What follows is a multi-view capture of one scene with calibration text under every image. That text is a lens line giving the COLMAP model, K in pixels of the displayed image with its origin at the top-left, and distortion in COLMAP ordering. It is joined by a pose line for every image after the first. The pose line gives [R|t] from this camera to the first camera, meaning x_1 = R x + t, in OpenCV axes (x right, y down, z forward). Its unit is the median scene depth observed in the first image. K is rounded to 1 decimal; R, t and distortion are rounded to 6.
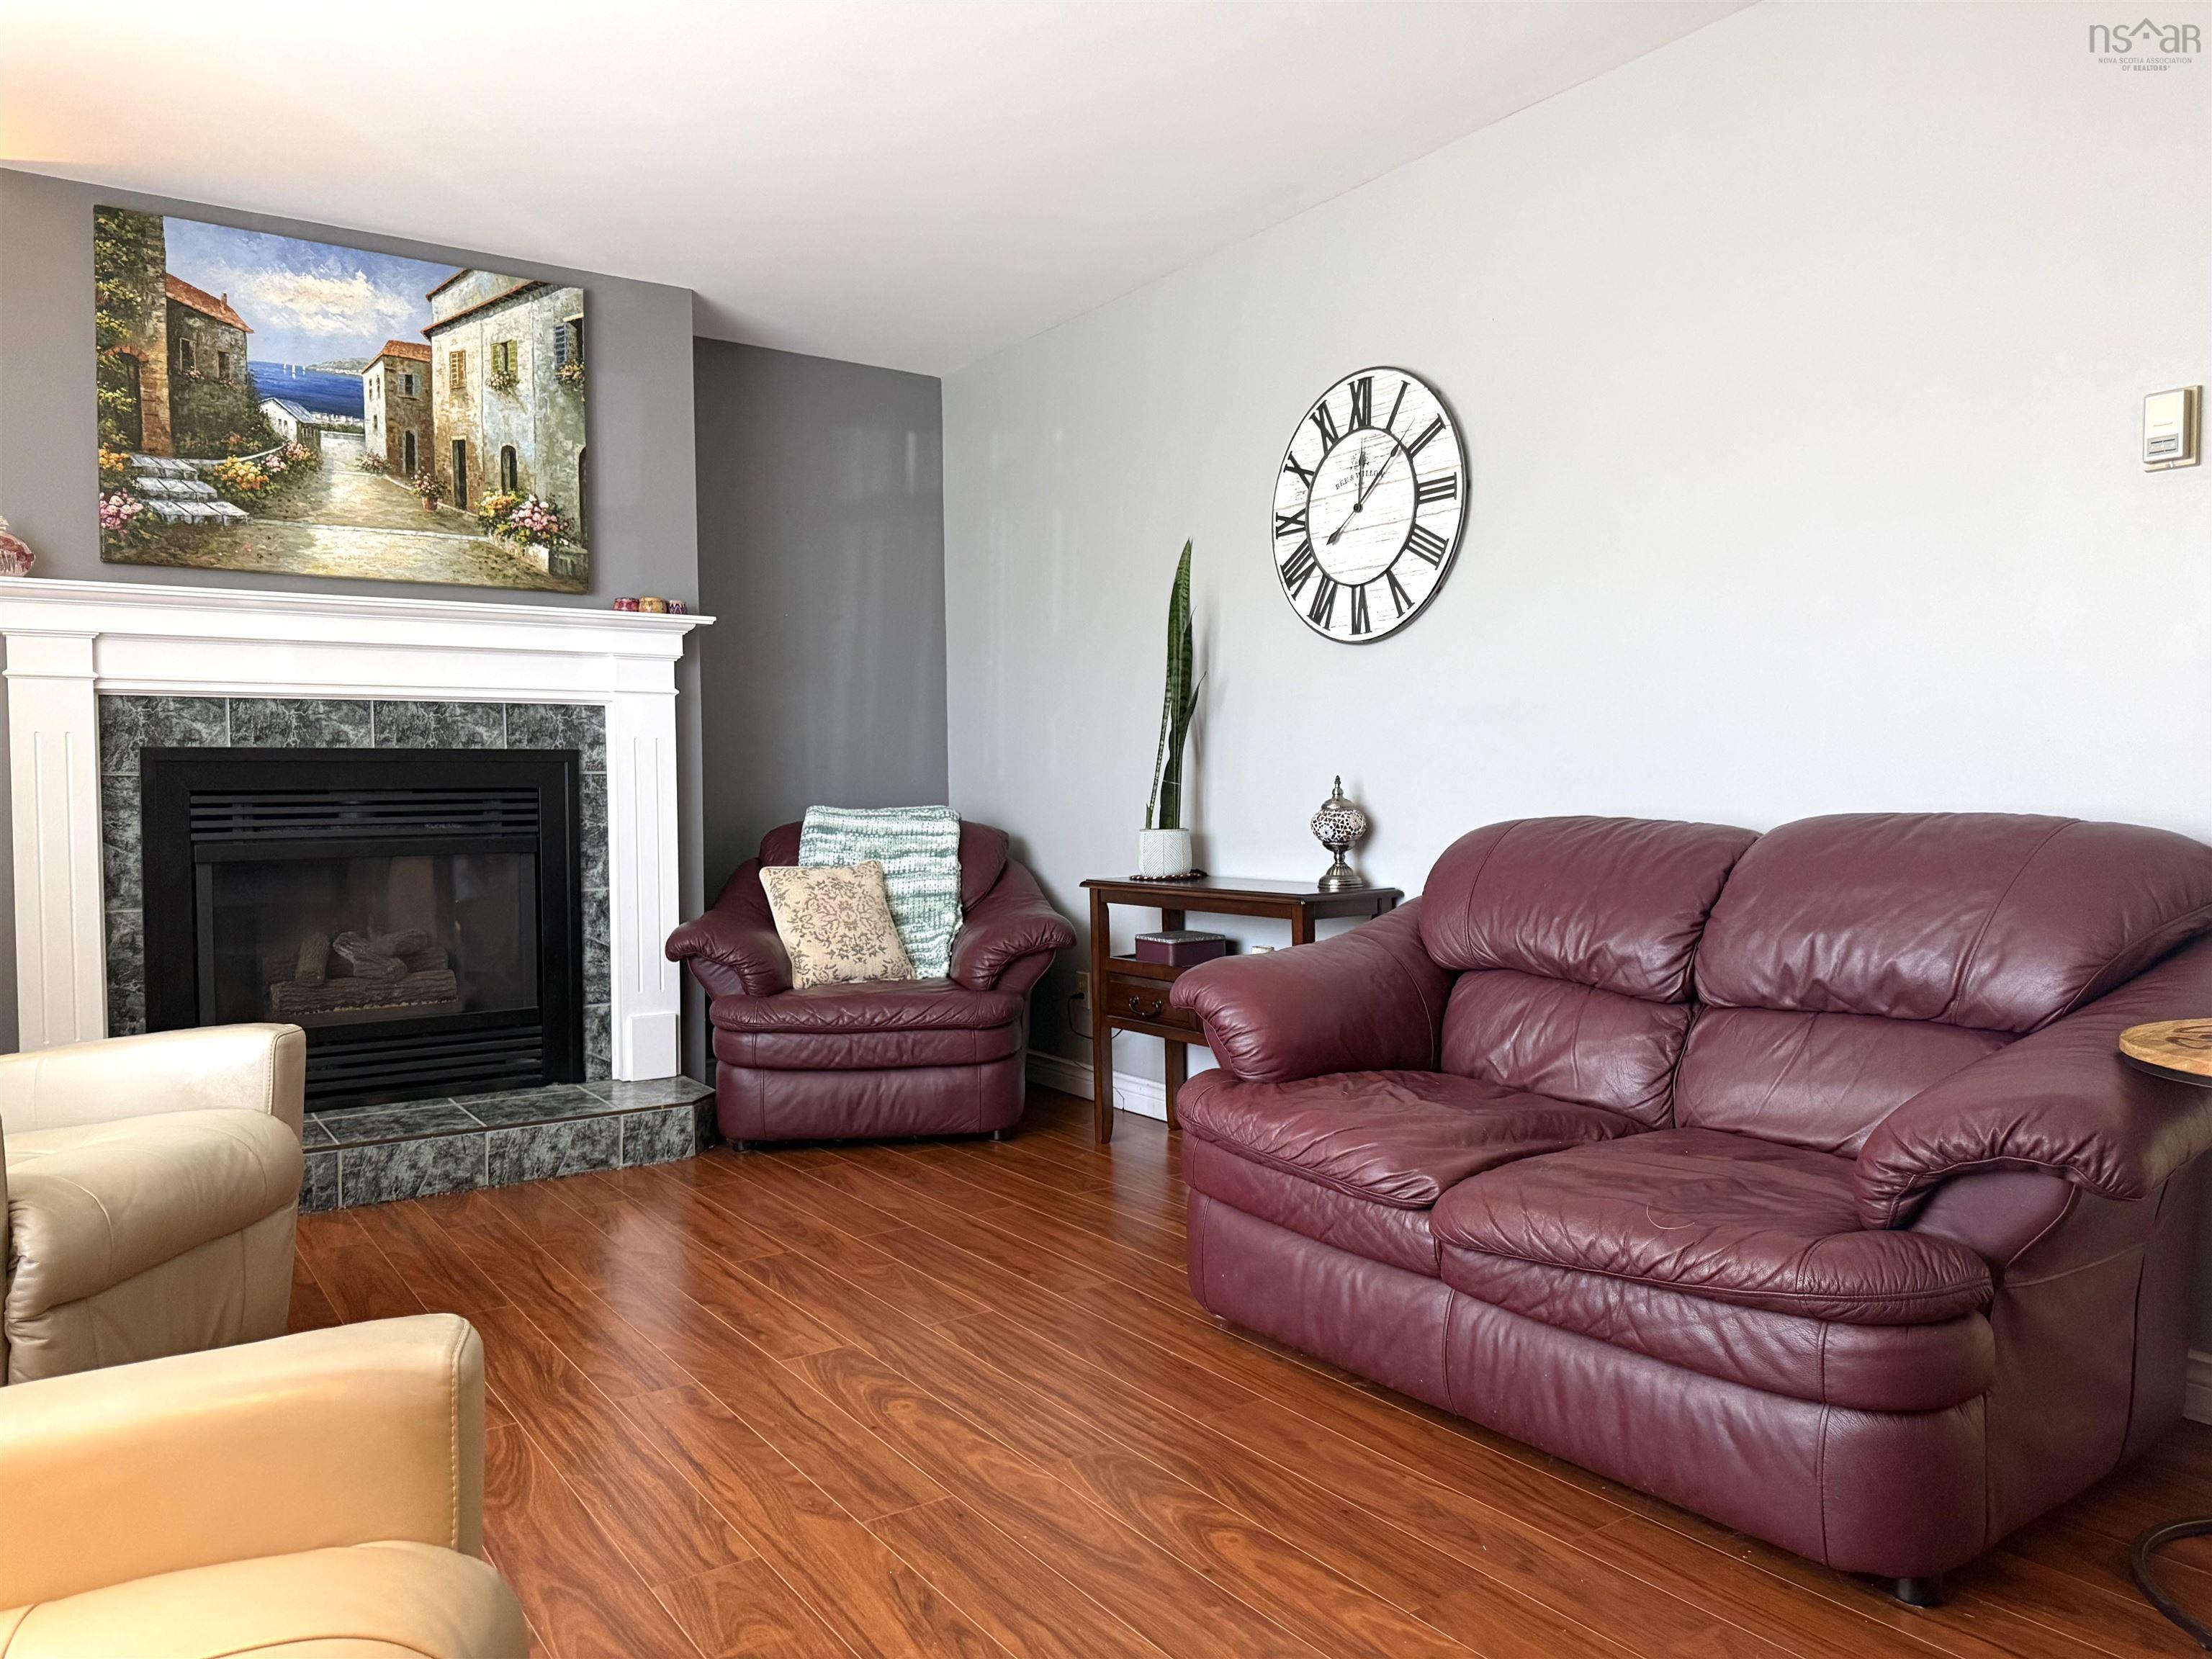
lens RADIAL K [[1578.6, 0, 1106.0], [0, 1578.6, 829.5], [0, 0, 1]] dist [0.078910, -0.075558]
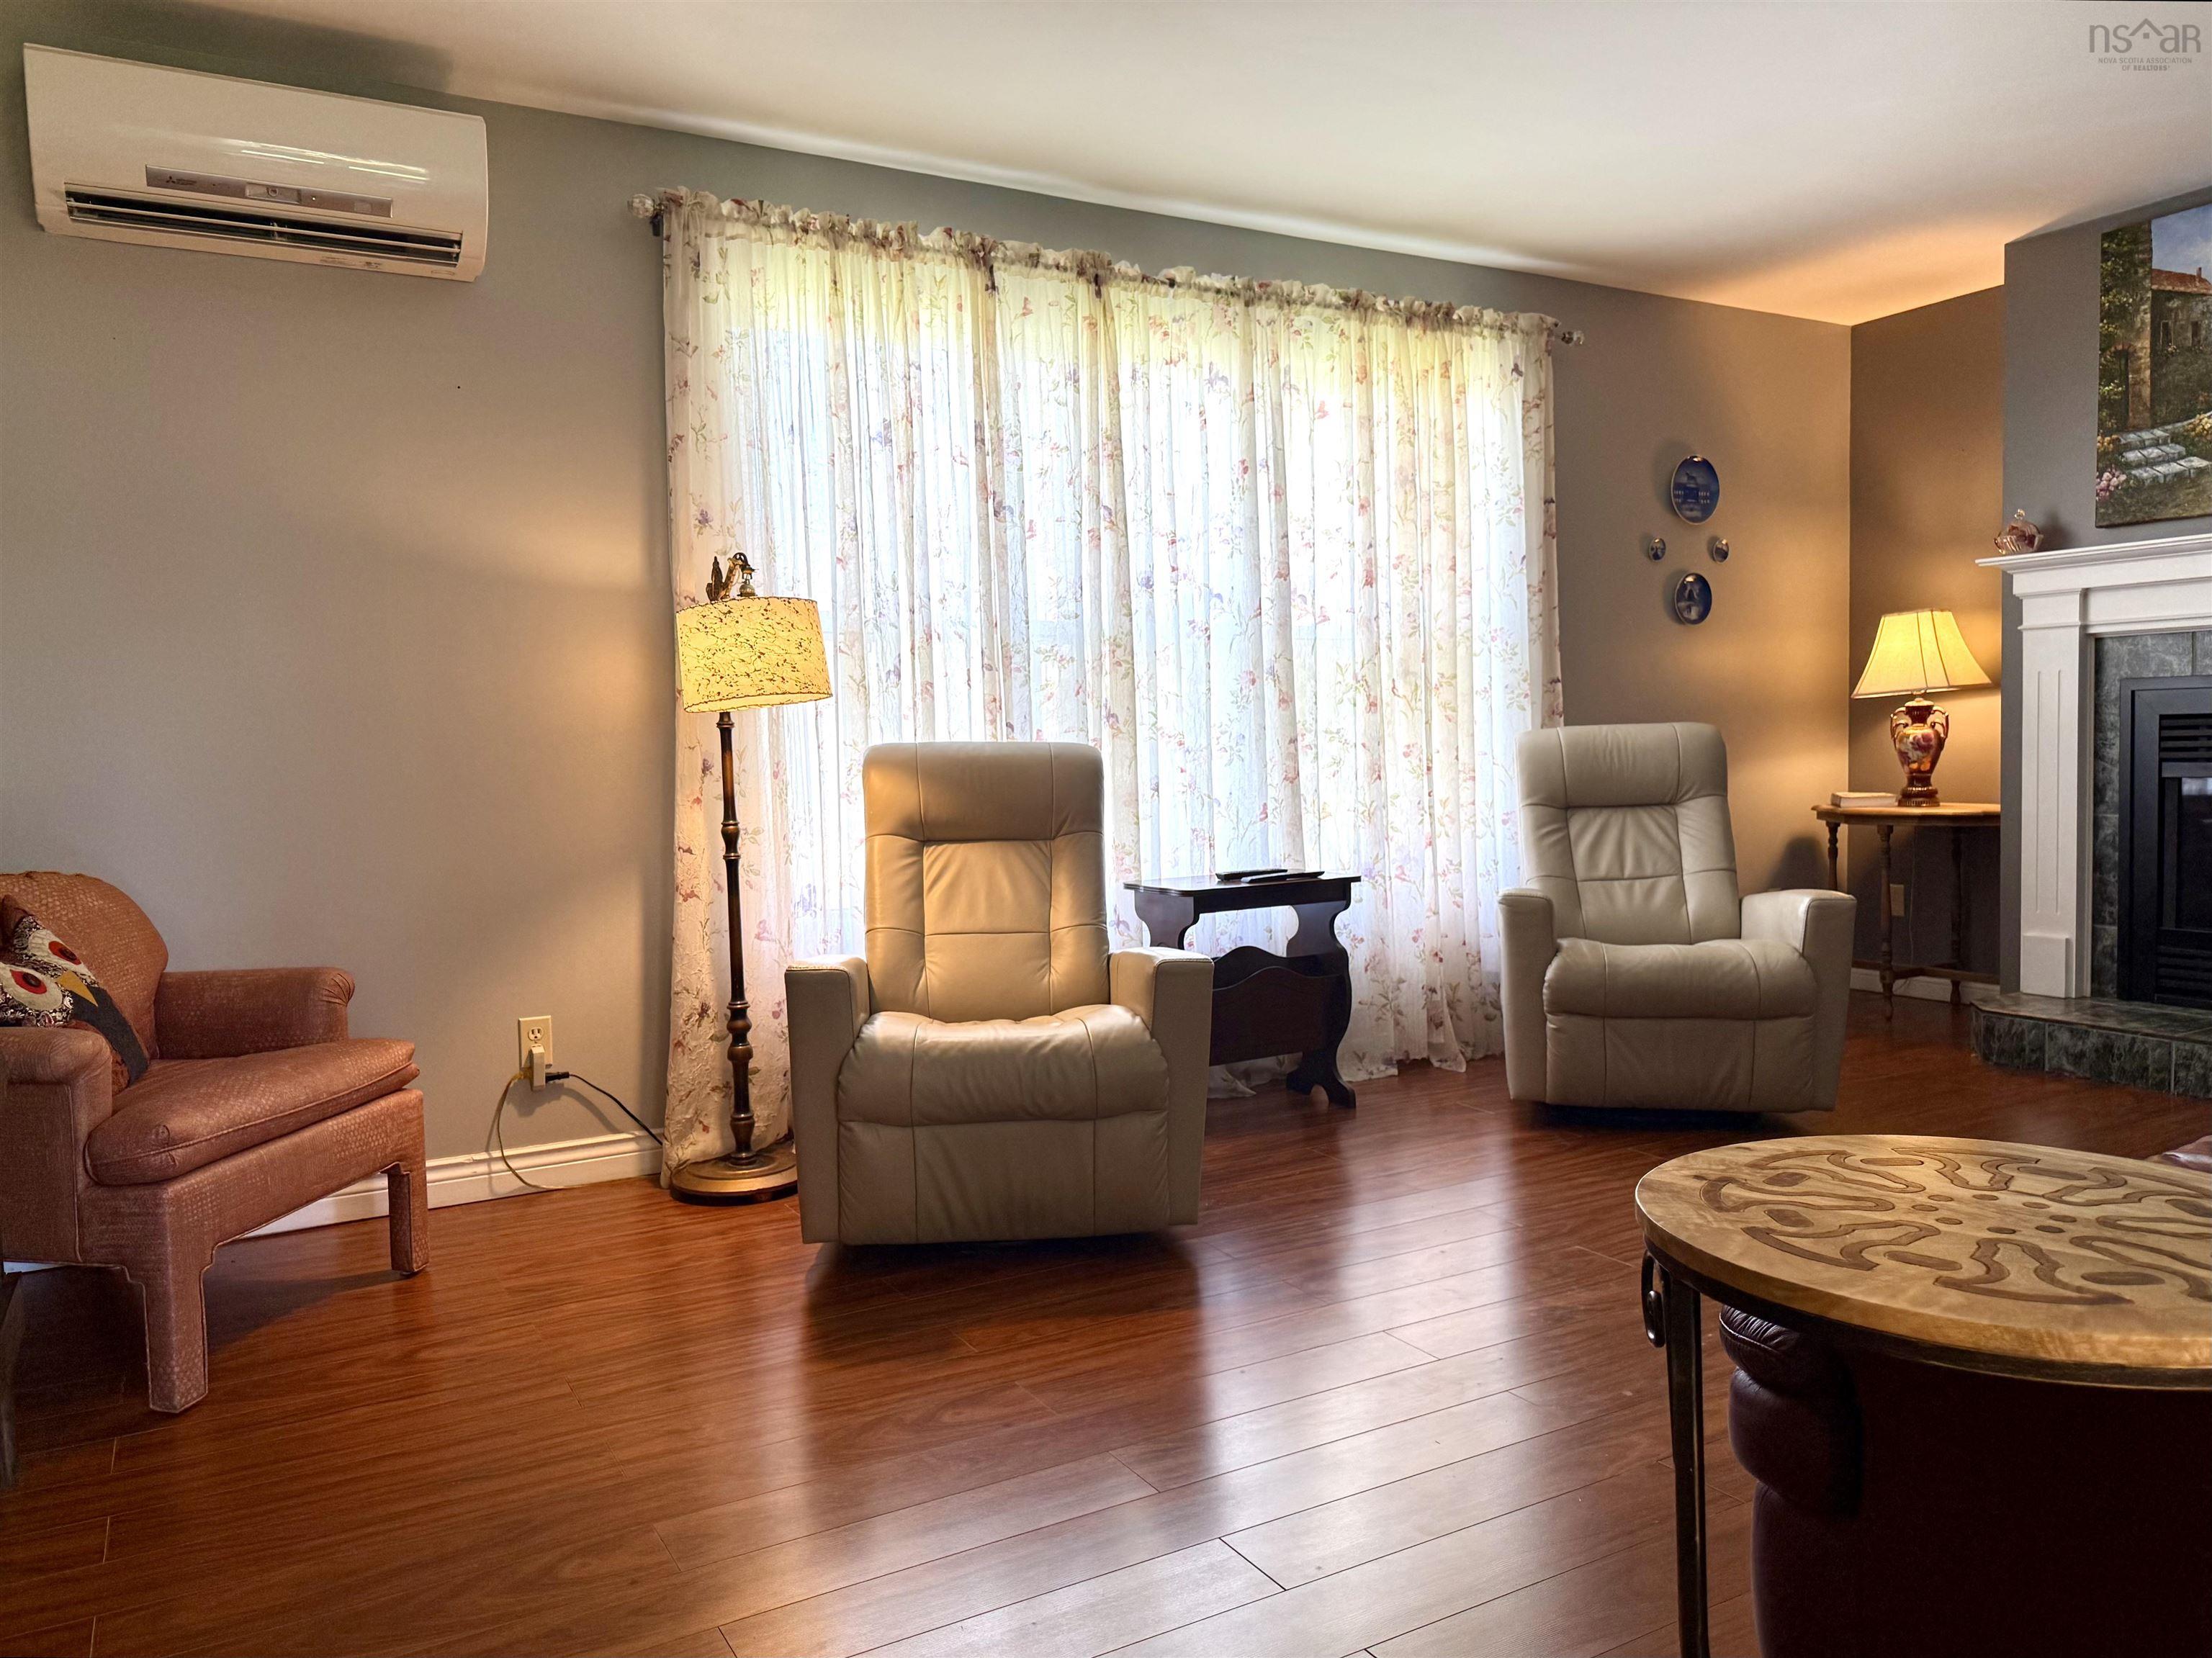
lens RADIAL K [[1578.5, 0, 1106.0], [0, 1578.5, 829.0], [0, 0, 1]] dist [0.078910, -0.075558]
pose [[-0.080687, 0.072305, -0.994113, 0.669650], [0.005356, 0.997382, 0.072108, -0.030685], [0.996725, 0.000494, -0.080863, 0.345961]]
